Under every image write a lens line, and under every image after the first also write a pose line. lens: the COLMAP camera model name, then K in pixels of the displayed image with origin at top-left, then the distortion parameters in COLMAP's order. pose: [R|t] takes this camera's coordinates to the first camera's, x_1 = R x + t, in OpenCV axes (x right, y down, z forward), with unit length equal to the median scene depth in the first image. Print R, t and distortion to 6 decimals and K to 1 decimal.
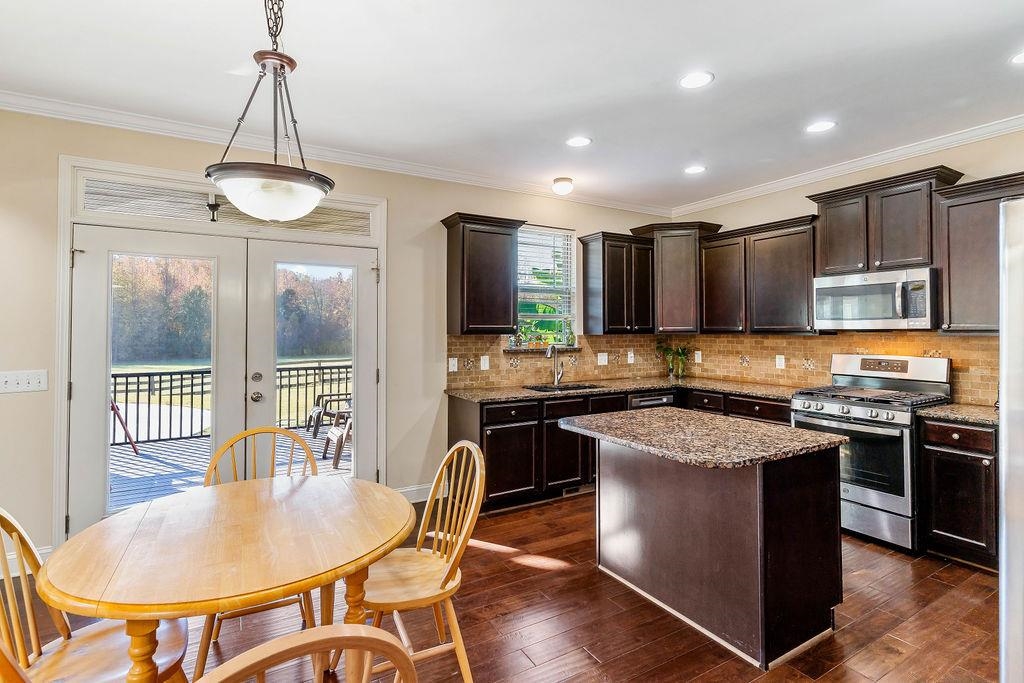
lens RADIAL K [[484.2, 0, 515.5], [0, 484.2, 322.7], [0, 0, 1]] dist [-0.000910, 0.001035]
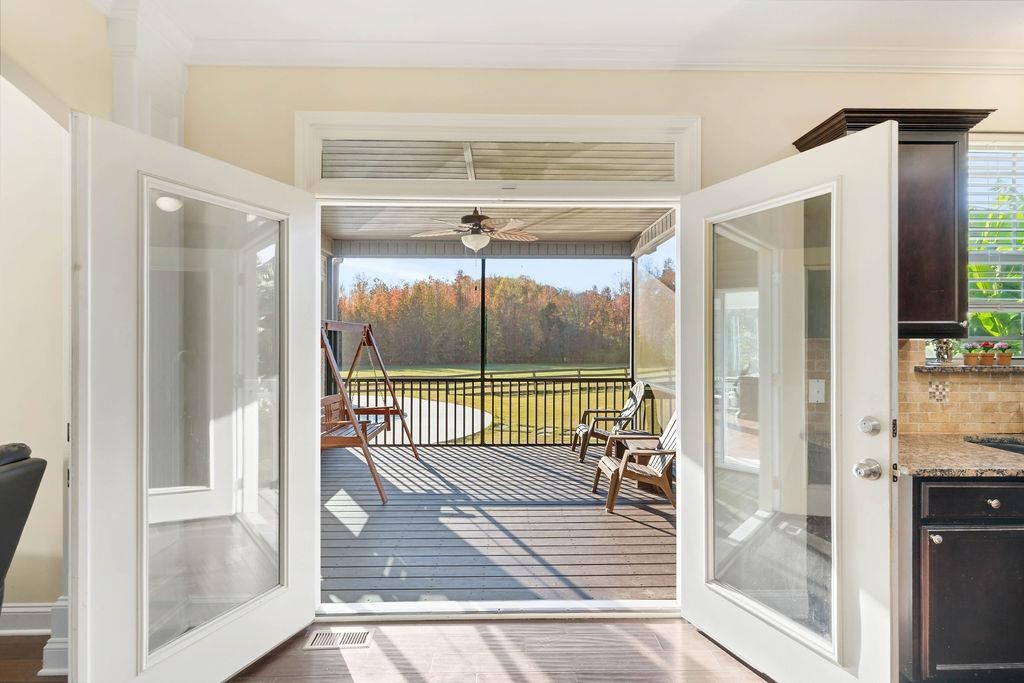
lens RADIAL K [[484.2, 0, 514.7], [0, 484.2, 339.5], [0, 0, 1]] dist [-0.000910, 0.001035]
pose [[0.871584, 0.002491, -0.490241, -0.168074], [0.005088, 0.999887, 0.014127, 0.016670], [0.490221, -0.014807, 0.871473, 0.339585]]
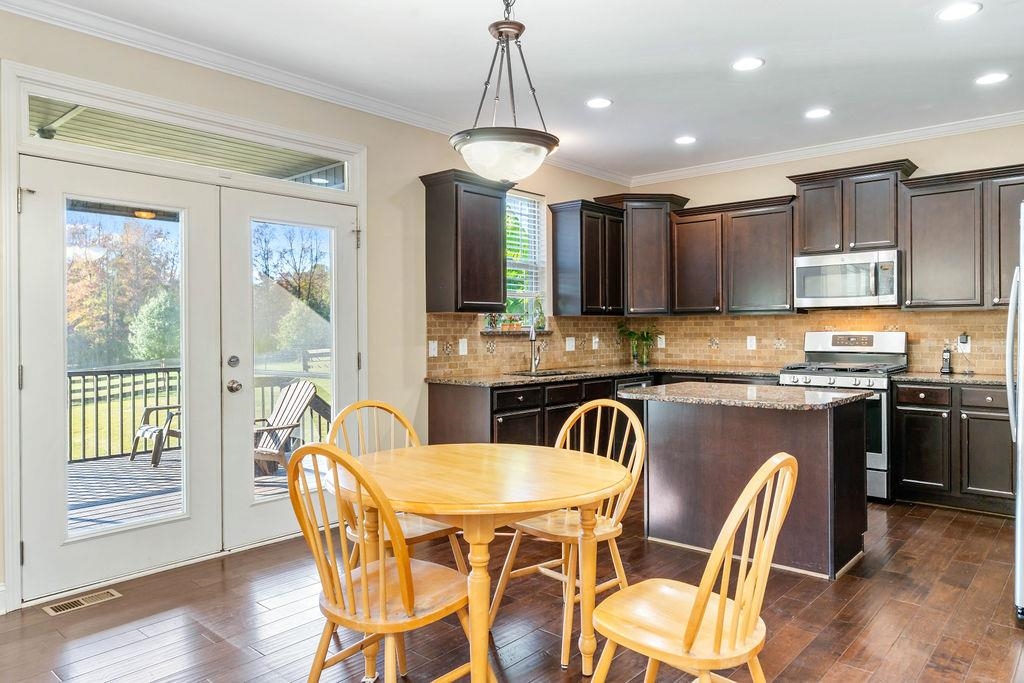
lens RADIAL K [[668.7, 0, 516.5], [0, 668.7, 329.8], [0, 0, 1]] dist [-0.002059, 0.002313]
pose [[0.950931, -0.005719, 0.309349, -0.366828], [0.000184, 0.999839, 0.017920, 0.034454], [-0.309401, -0.016983, 0.950780, -0.158066]]
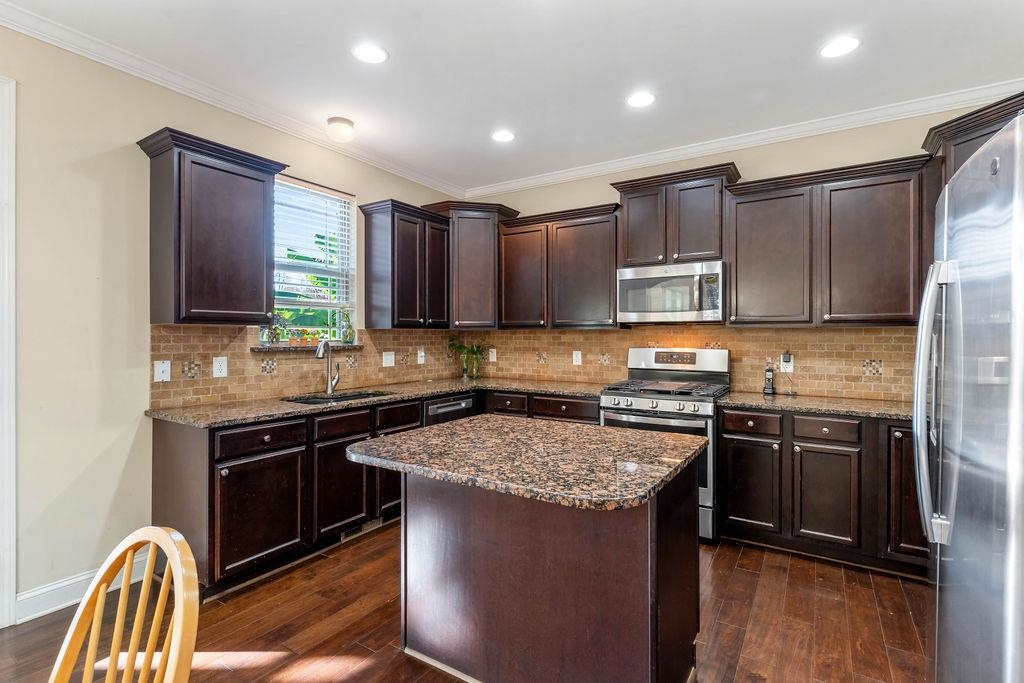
lens RADIAL K [[484.2, 0, 509.7], [0, 484.2, 336.3], [0, 0, 1]] dist [-0.000910, 0.001035]
pose [[0.893948, 0.001040, 0.448169, -0.004583], [-0.009073, 0.999834, 0.015778, 0.027490], [-0.448078, -0.018171, 0.893810, 0.227708]]
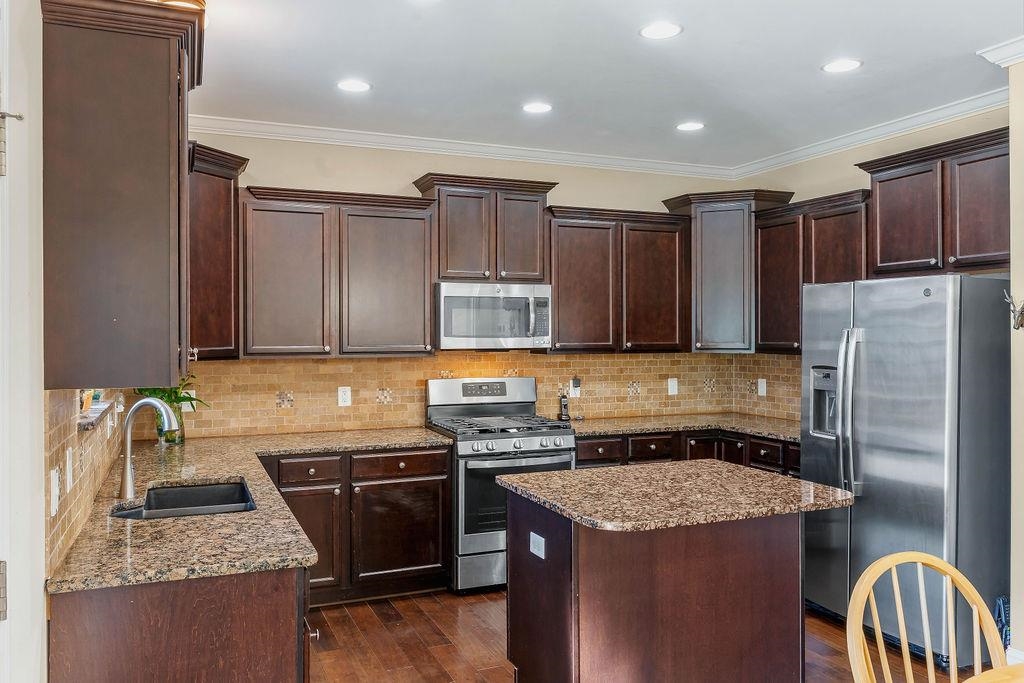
lens RADIAL K [[796.6, 0, 508.0], [0, 796.6, 334.1], [0, 0, 1]] dist [-0.000268, 0.003738]
pose [[0.144570, -0.002448, 0.989492, -0.605734], [-0.014684, 0.999882, 0.004620, -0.017474], [-0.989386, -0.015198, 0.144517, 0.689079]]
